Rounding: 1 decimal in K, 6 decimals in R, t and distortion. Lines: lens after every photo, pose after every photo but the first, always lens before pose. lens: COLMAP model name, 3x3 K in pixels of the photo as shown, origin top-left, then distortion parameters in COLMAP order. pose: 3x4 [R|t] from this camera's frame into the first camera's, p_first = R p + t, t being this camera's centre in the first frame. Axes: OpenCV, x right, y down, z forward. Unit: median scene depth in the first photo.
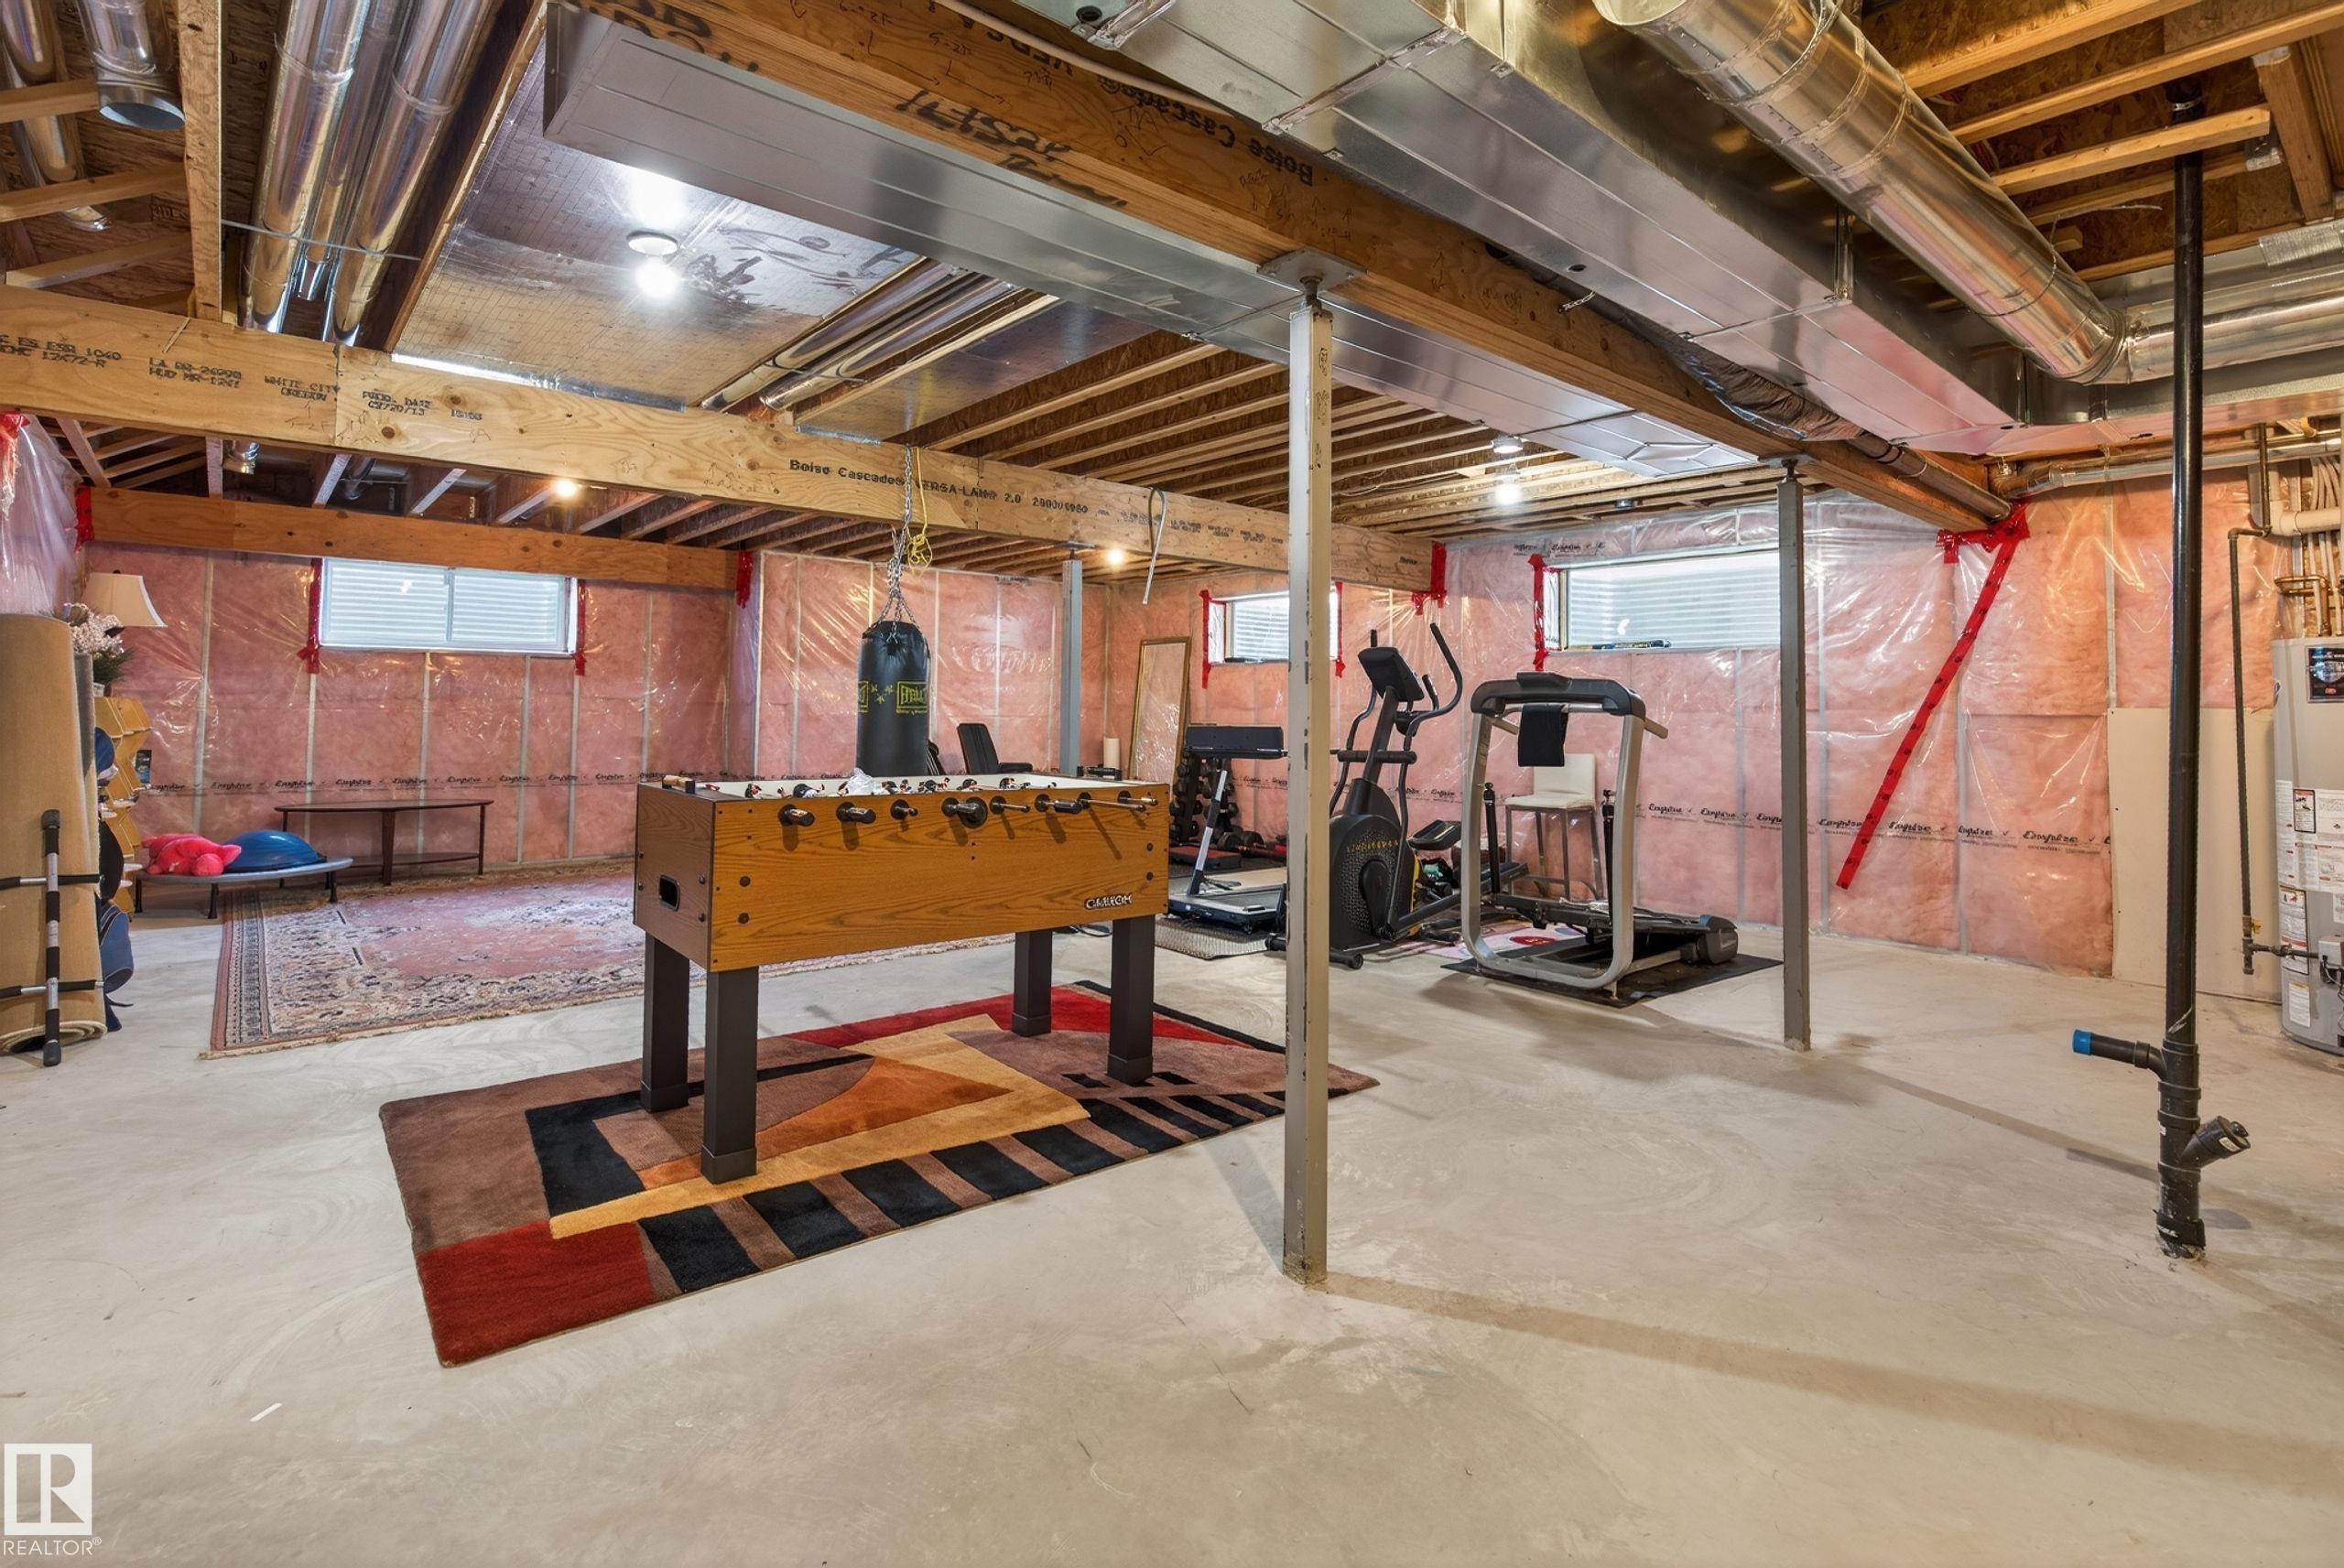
lens RADIAL K [[1106.8, 0, 1140.4], [0, 1106.8, 689.4], [0, 0, 1]] dist [0.001557, 0.000100]
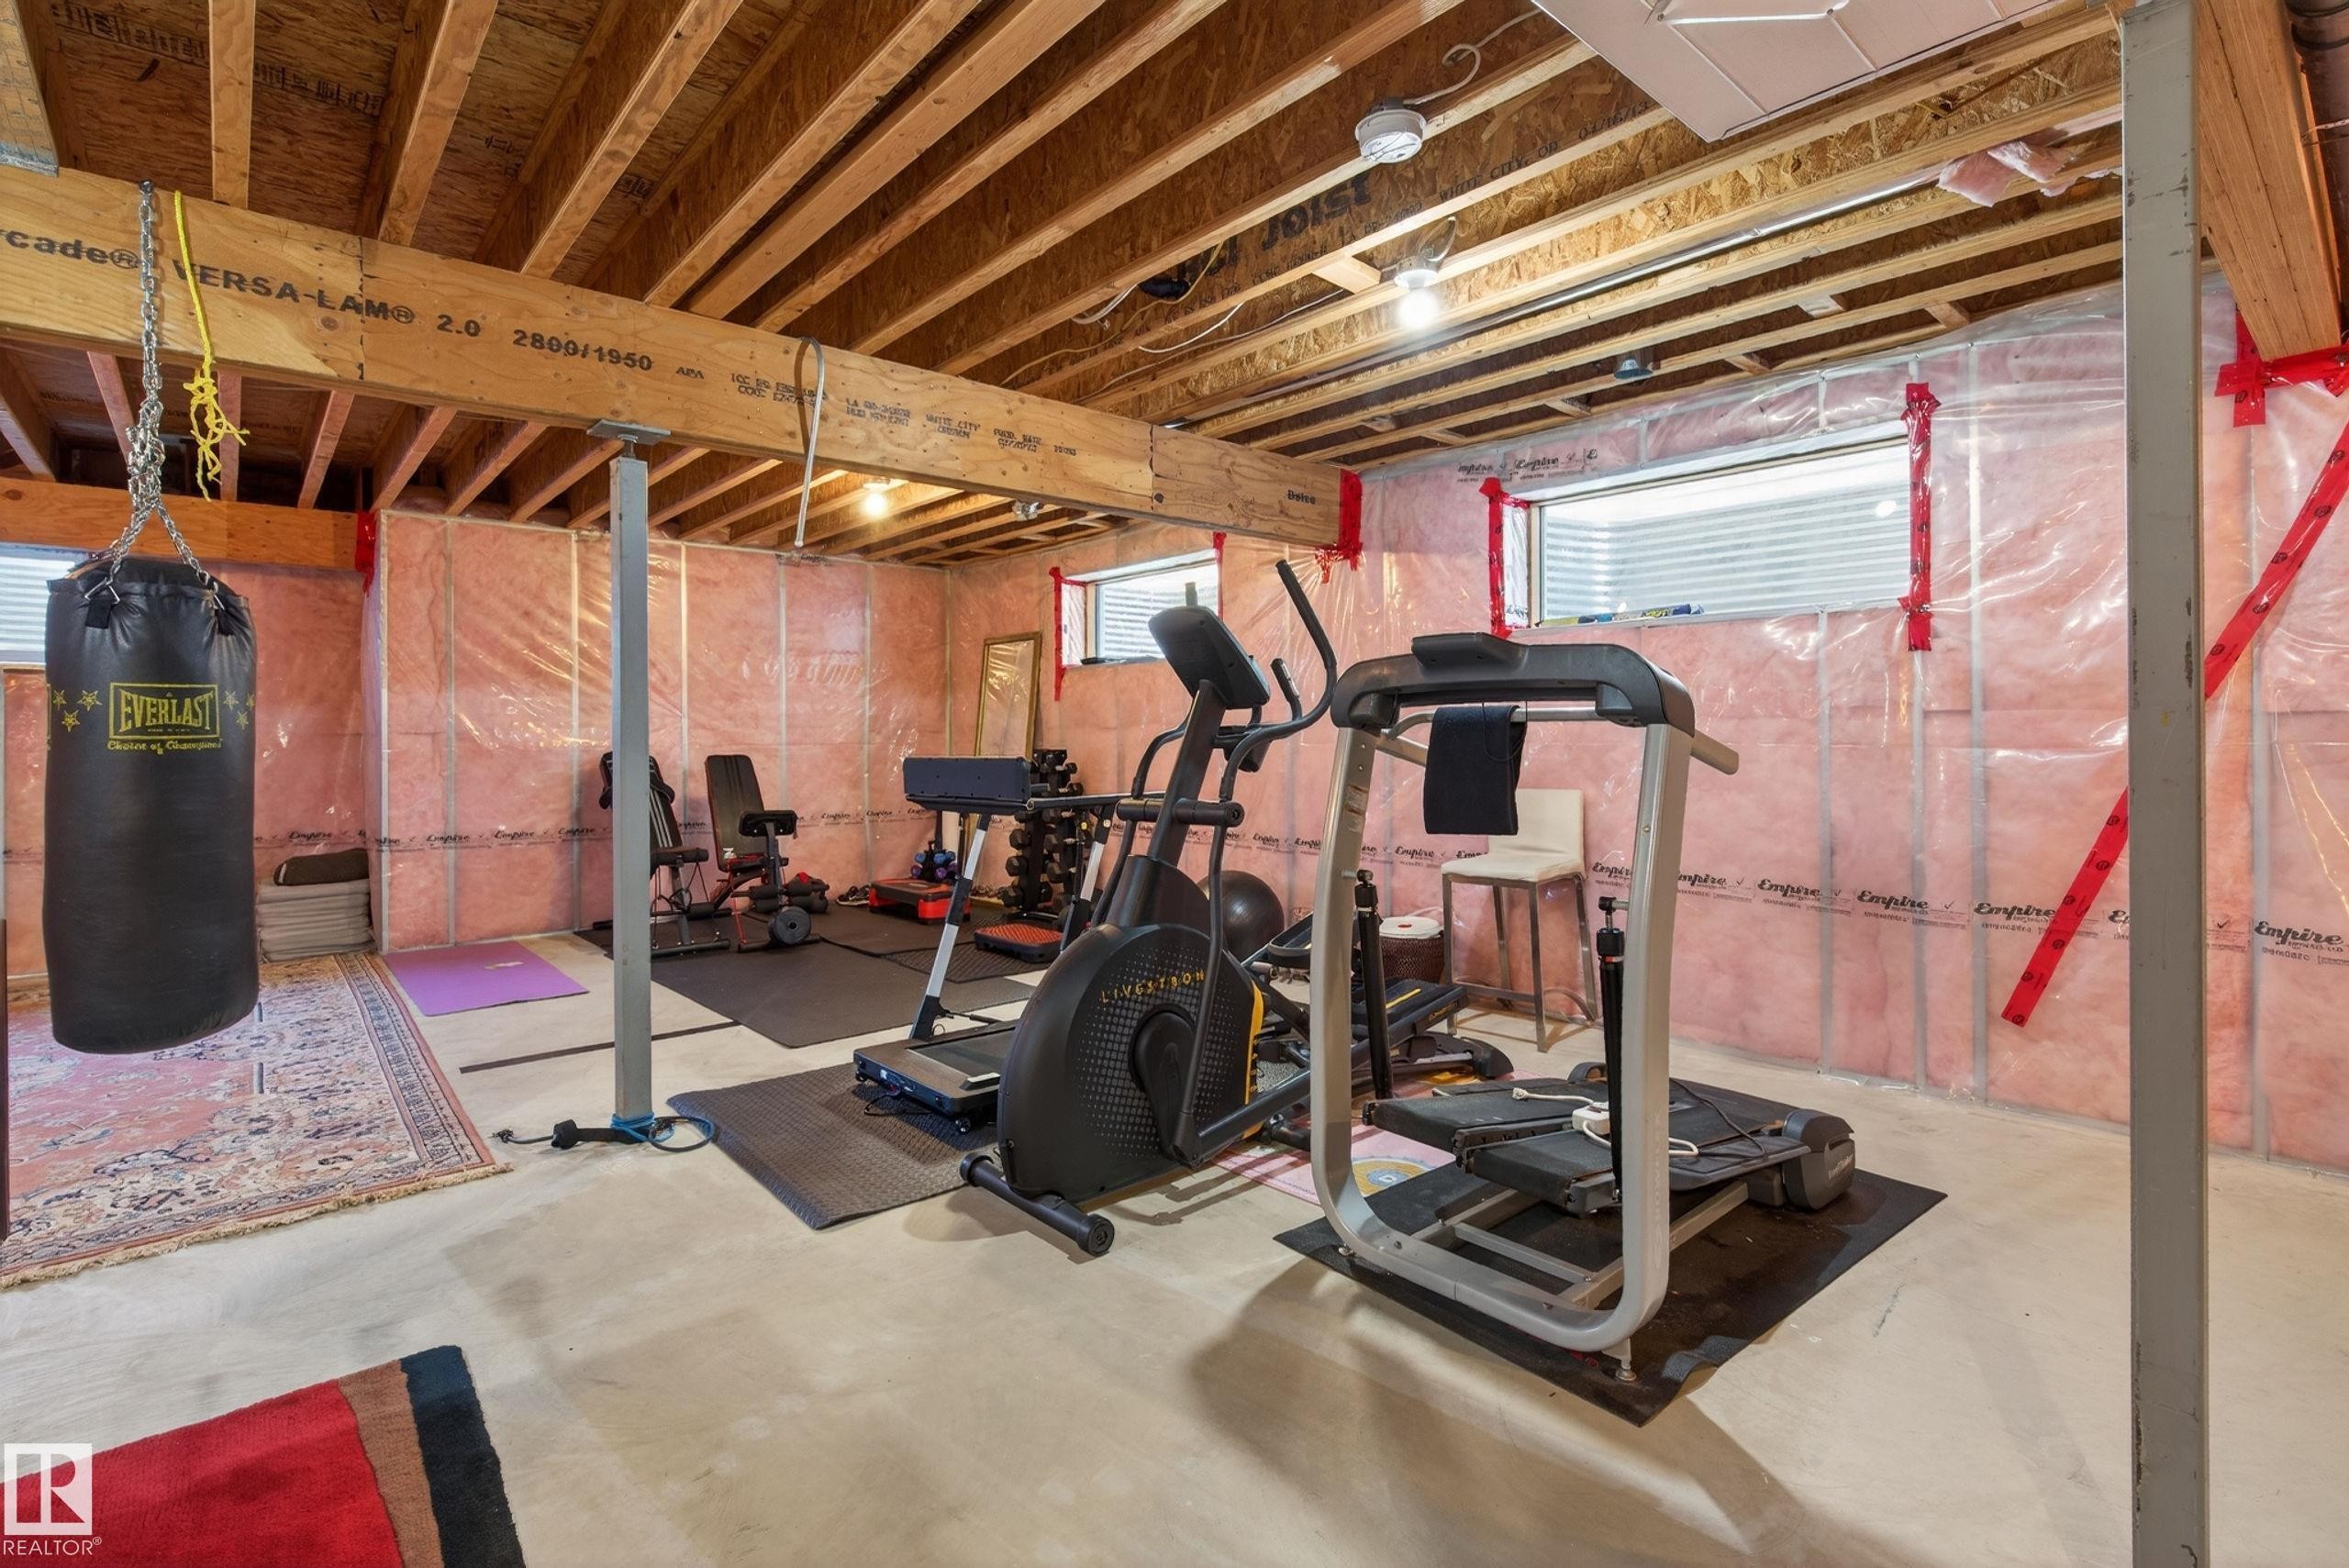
lens RADIAL K [[1086.6, 0, 1171.4], [0, 1086.6, 749.7], [0, 0, 1]] dist [-0.002445, 0.000007]
pose [[0.999526, -0.018964, 0.024266, 0.186860], [0.018097, 0.999207, 0.035468, 0.011529], [-0.024919, -0.035012, 0.999076, 0.450134]]
